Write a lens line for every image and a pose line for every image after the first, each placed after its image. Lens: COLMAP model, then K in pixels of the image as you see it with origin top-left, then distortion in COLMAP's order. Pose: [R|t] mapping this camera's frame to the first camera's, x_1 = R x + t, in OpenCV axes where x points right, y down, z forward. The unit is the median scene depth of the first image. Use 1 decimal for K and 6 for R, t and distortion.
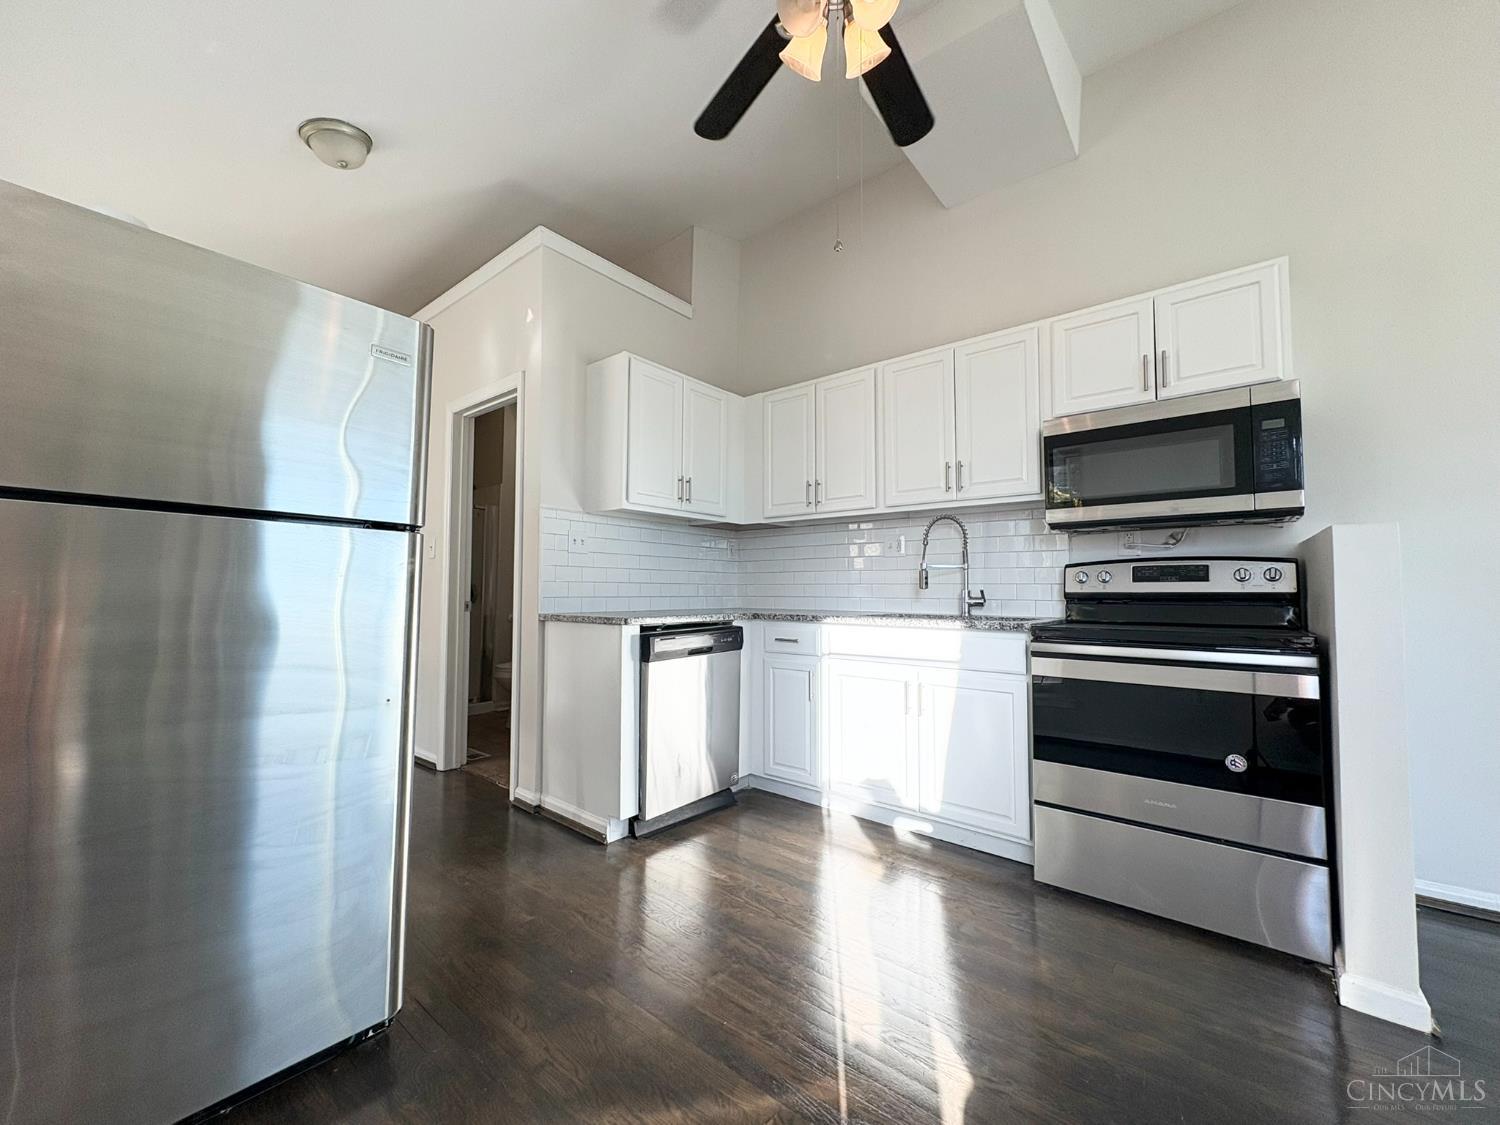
lens RADIAL K [[595.8, 0, 746.6], [0, 595.8, 562.6], [0, 0, 1]] dist [-0.000459, 0.000177]
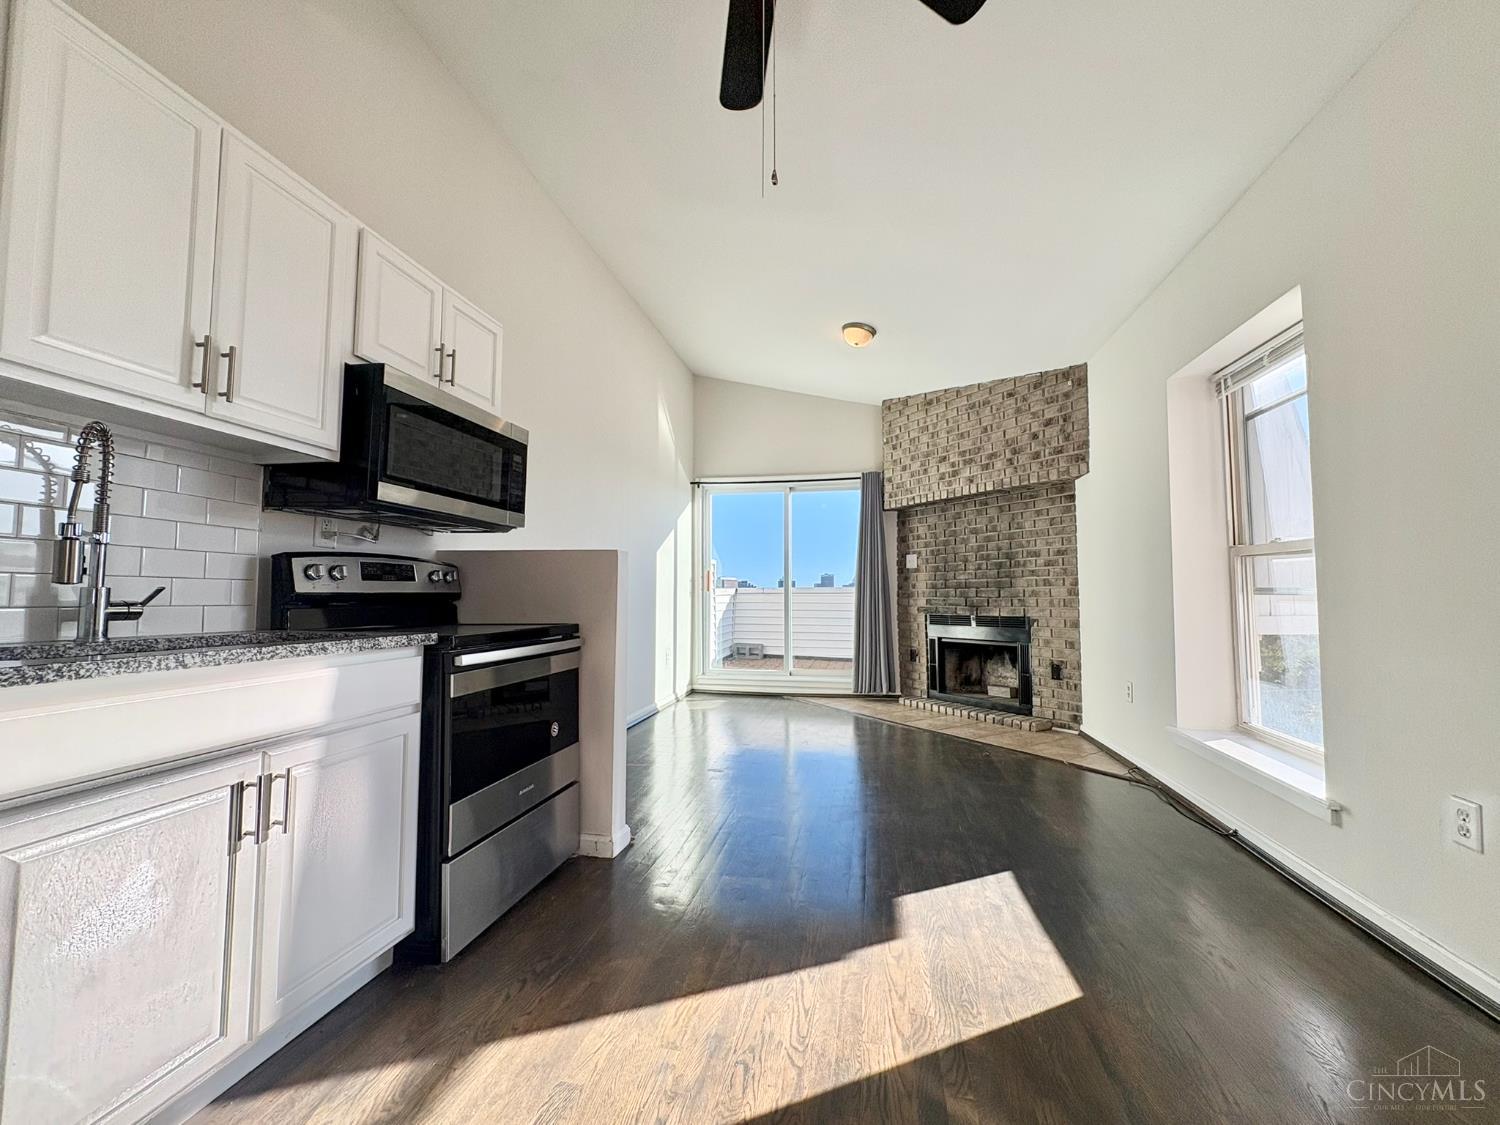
lens RADIAL K [[595.8, 0, 750.8], [0, 595.8, 555.1], [0, 0, 1]] dist [-0.000459, 0.000177]
pose [[-0.454780, 0.052308, 0.889067, -0.380775], [-0.048339, 0.995352, -0.083287, 0.043737], [-0.889291, -0.080854, -0.450138, 0.947353]]
